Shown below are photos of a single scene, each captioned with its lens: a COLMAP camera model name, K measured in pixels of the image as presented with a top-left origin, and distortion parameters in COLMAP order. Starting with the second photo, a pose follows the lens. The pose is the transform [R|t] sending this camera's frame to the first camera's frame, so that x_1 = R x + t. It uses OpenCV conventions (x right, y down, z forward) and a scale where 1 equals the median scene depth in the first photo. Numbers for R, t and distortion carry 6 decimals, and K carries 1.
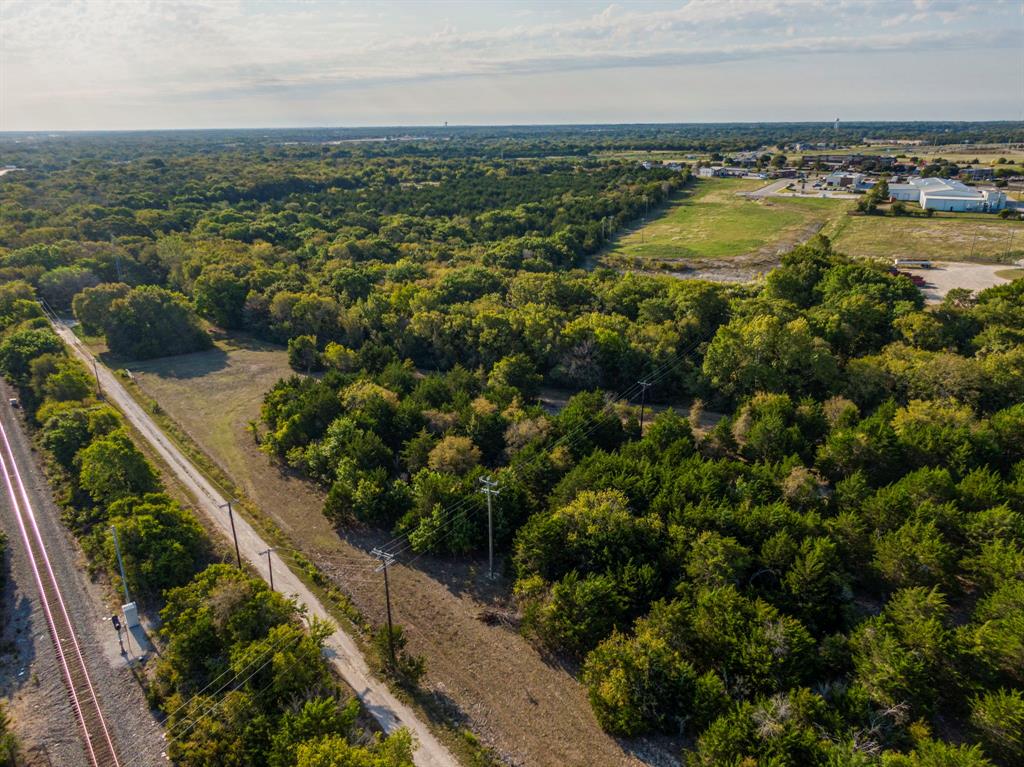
lens RADIAL K [[719.9, 0, 521.0], [0, 719.9, 447.3], [0, 0, 1]] dist [0.029141, -0.045691]
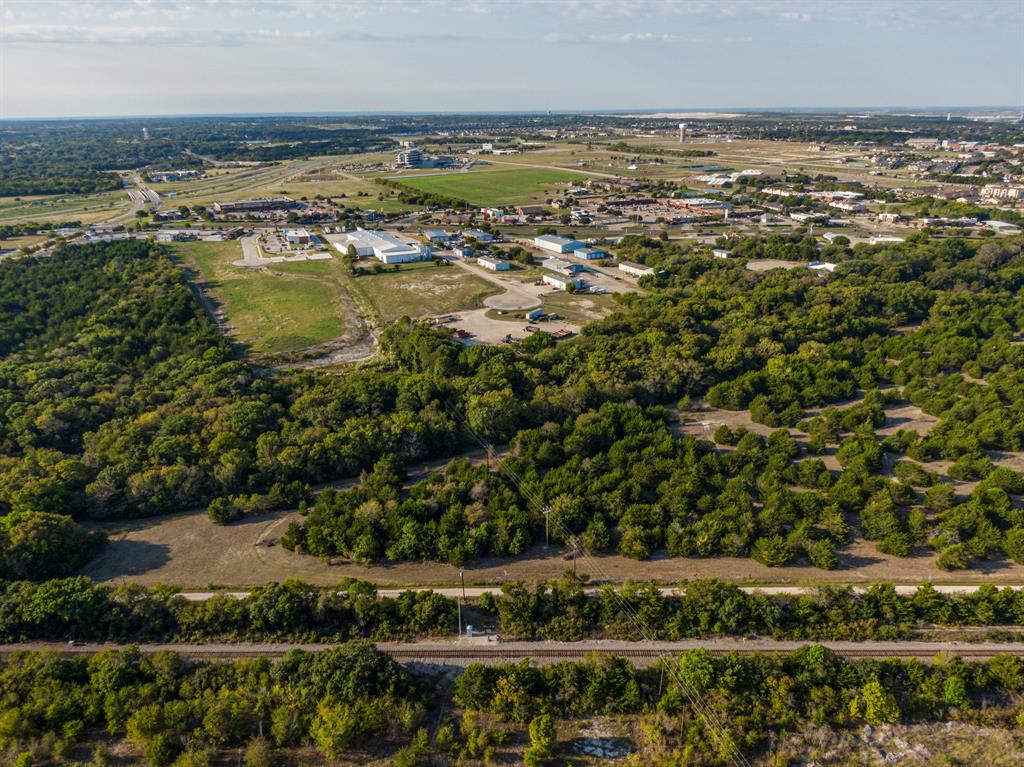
lens RADIAL K [[719.9, 0, 519.1], [0, 719.9, 393.4], [0, 0, 1]] dist [0.029141, -0.045691]
pose [[0.638747, -0.287912, 0.713519, -0.377292], [0.322285, 0.942193, 0.091673, -0.125162], [-0.698667, 0.171401, 0.694613, -0.153222]]
